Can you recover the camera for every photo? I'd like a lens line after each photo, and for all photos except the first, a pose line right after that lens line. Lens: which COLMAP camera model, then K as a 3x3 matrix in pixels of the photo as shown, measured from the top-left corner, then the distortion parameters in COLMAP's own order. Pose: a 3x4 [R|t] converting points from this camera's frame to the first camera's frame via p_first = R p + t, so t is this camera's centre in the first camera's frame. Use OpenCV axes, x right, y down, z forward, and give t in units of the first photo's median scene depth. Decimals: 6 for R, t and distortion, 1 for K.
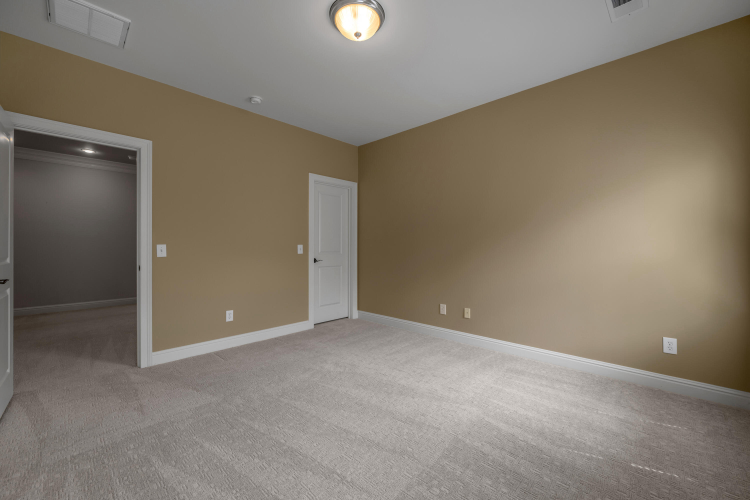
lens RADIAL K [[308.6, 0, 374.9], [0, 308.6, 244.1], [0, 0, 1]] dist [-0.000905, -0.000055]
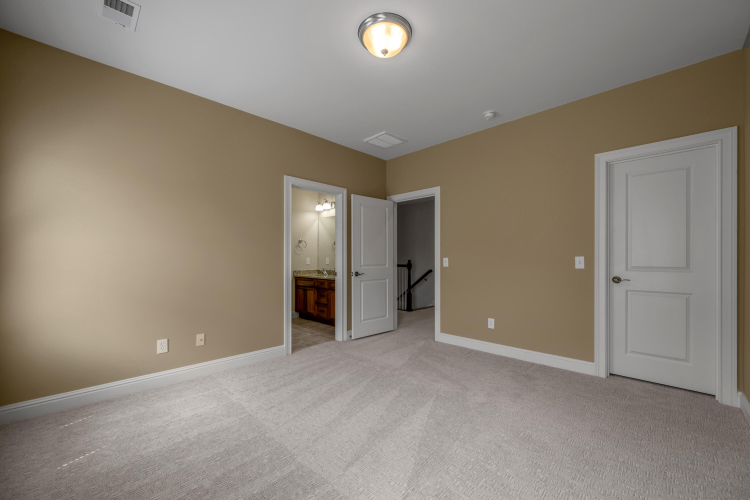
lens RADIAL K [[304.2, 0, 379.0], [0, 304.2, 257.6], [0, 0, 1]] dist [-0.000223, -0.000124]
pose [[-0.020967, -0.004447, -0.999770, 0.704047], [0.012502, 0.999911, -0.004710, 0.002770], [0.999702, -0.012598, -0.020910, 0.740295]]
